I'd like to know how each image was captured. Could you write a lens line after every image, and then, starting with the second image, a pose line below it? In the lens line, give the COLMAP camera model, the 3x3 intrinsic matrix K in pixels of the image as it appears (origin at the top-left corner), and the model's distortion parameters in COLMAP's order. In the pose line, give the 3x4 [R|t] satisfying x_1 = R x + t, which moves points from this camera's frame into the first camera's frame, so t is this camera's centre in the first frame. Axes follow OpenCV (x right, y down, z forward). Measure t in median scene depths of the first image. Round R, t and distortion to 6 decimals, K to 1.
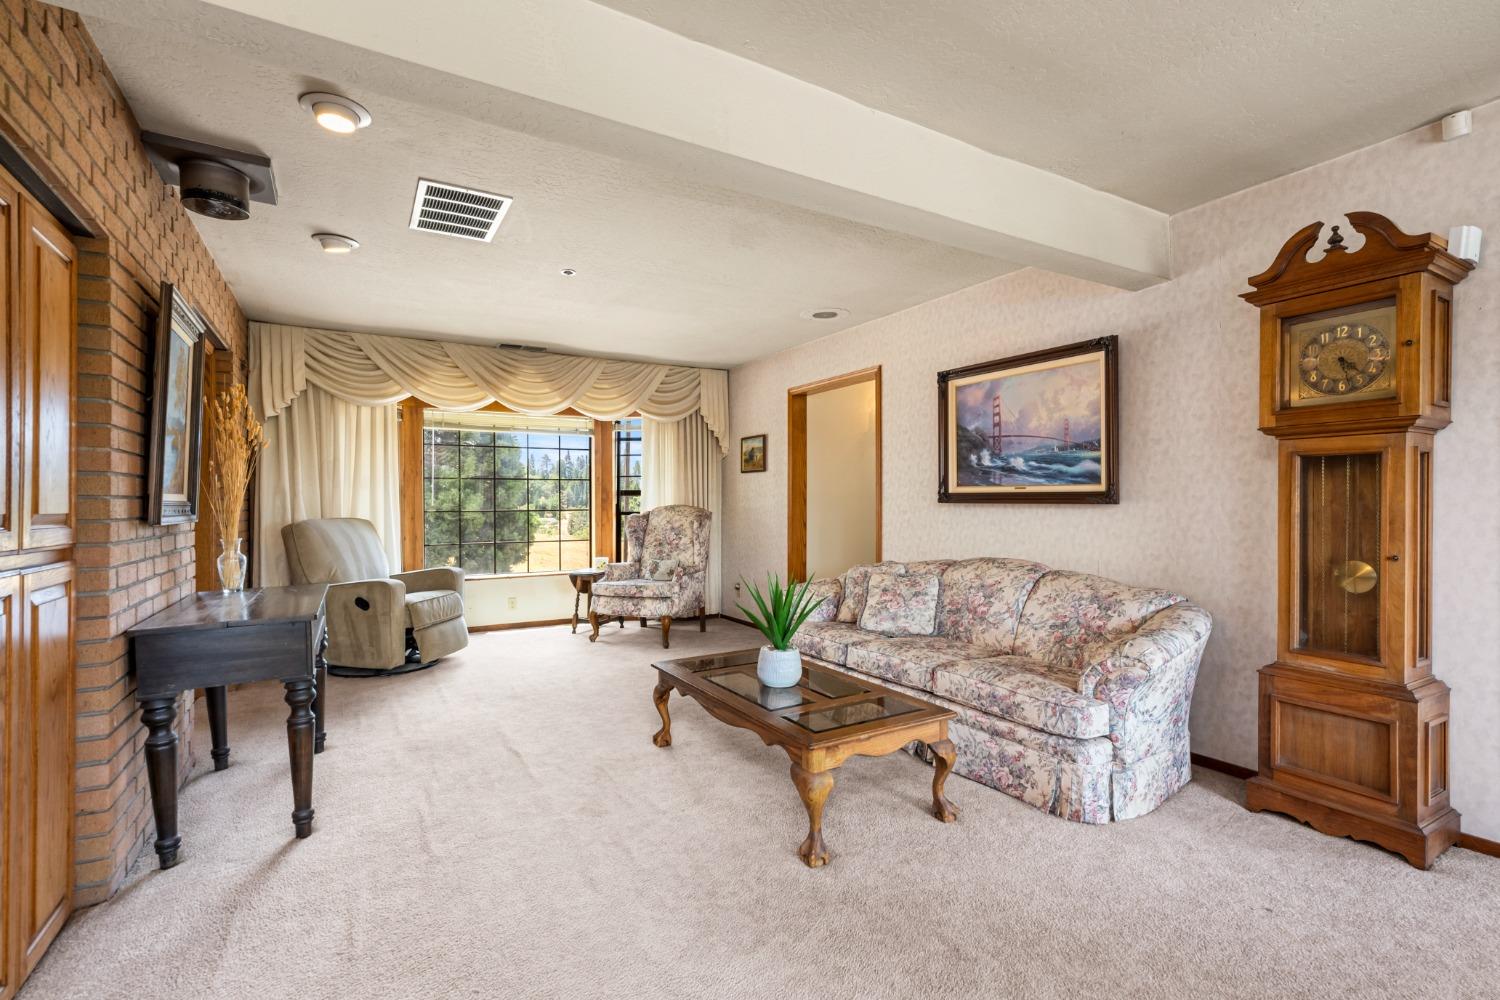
lens RADIAL K [[682.1, 0, 753.4], [0, 682.1, 499.2], [0, 0, 1]] dist [-0.002301, 0.002706]
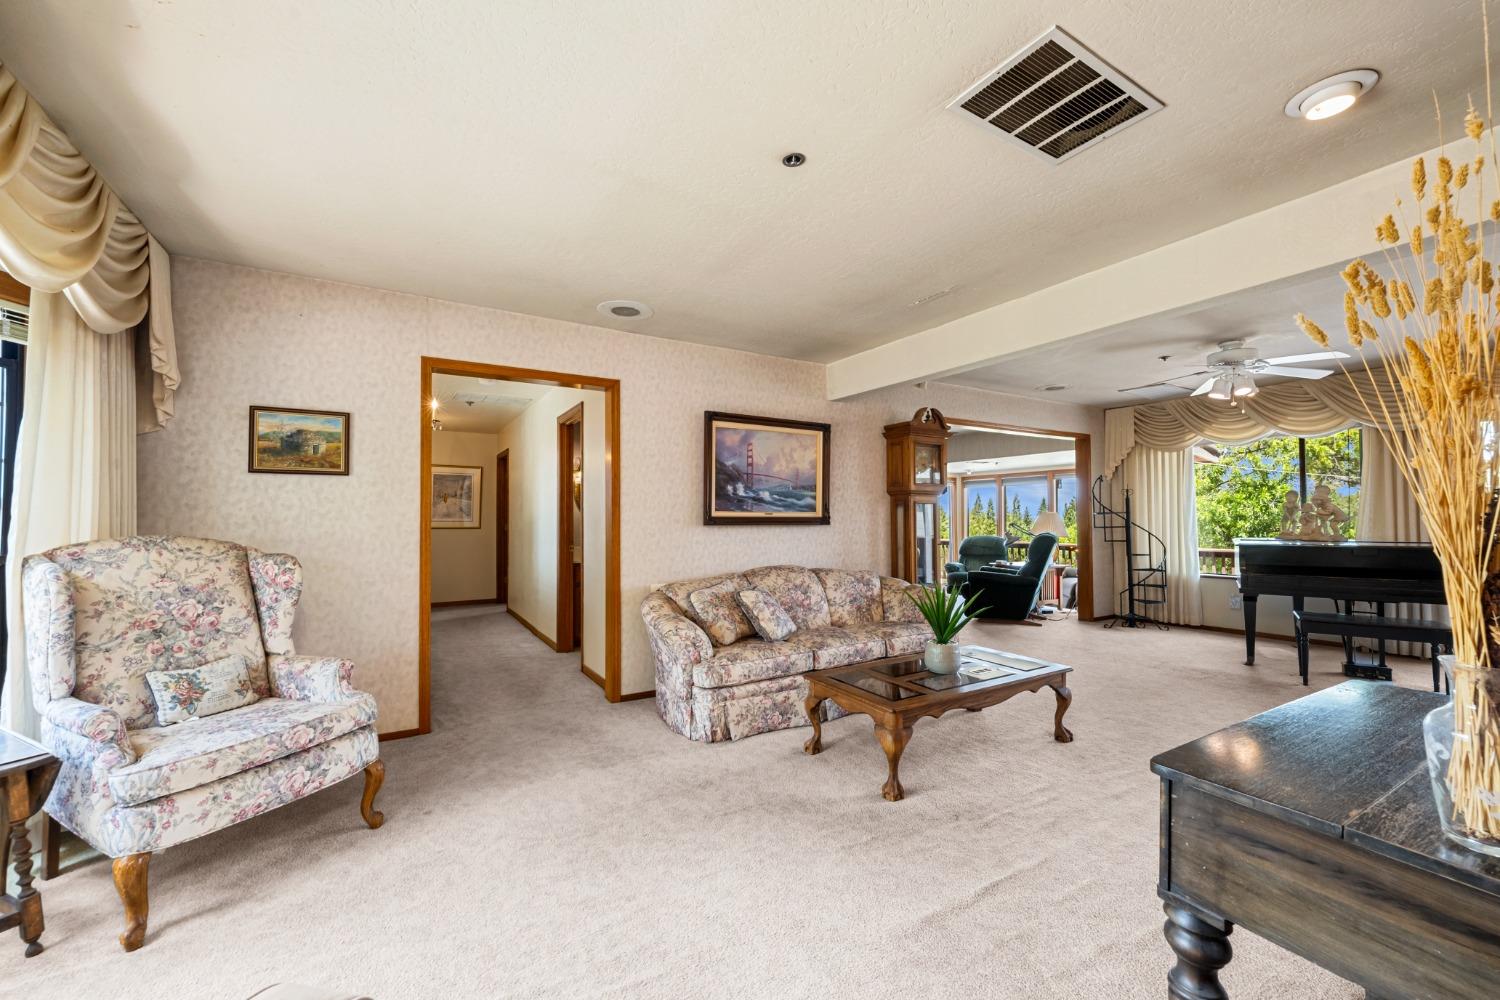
lens RADIAL K [[595.0, 0, 754.9], [0, 595.0, 501.6], [0, 0, 1]] dist [-0.003782, 0.001507]
pose [[-0.009620, 0.032682, 0.999420, -0.793665], [-0.000783, 0.999465, -0.032691, -0.001784], [-0.999953, -0.001097, -0.009589, 1.025406]]
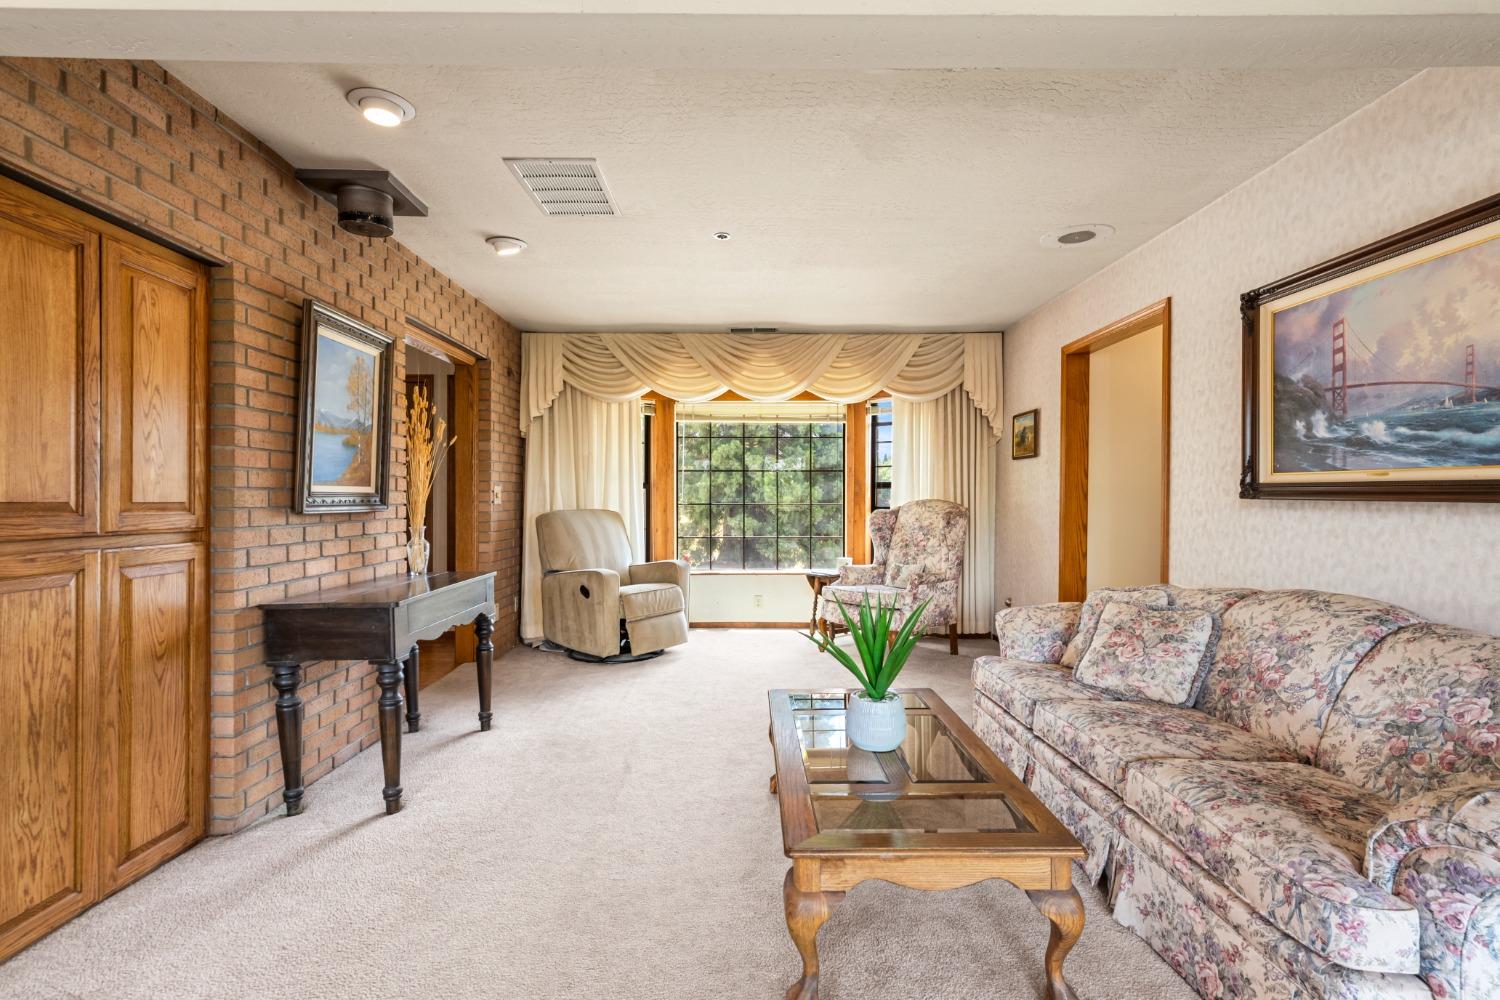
lens RADIAL K [[721.1, 0, 756.7], [0, 721.1, 500.4], [0, 0, 1]] dist [0.000650, 0.002663]
pose [[0.866641, 0.008246, -0.498863, 0.237808], [-0.002959, 0.999931, 0.011387, 0.000536], [0.498923, -0.008392, 0.866606, 0.205097]]
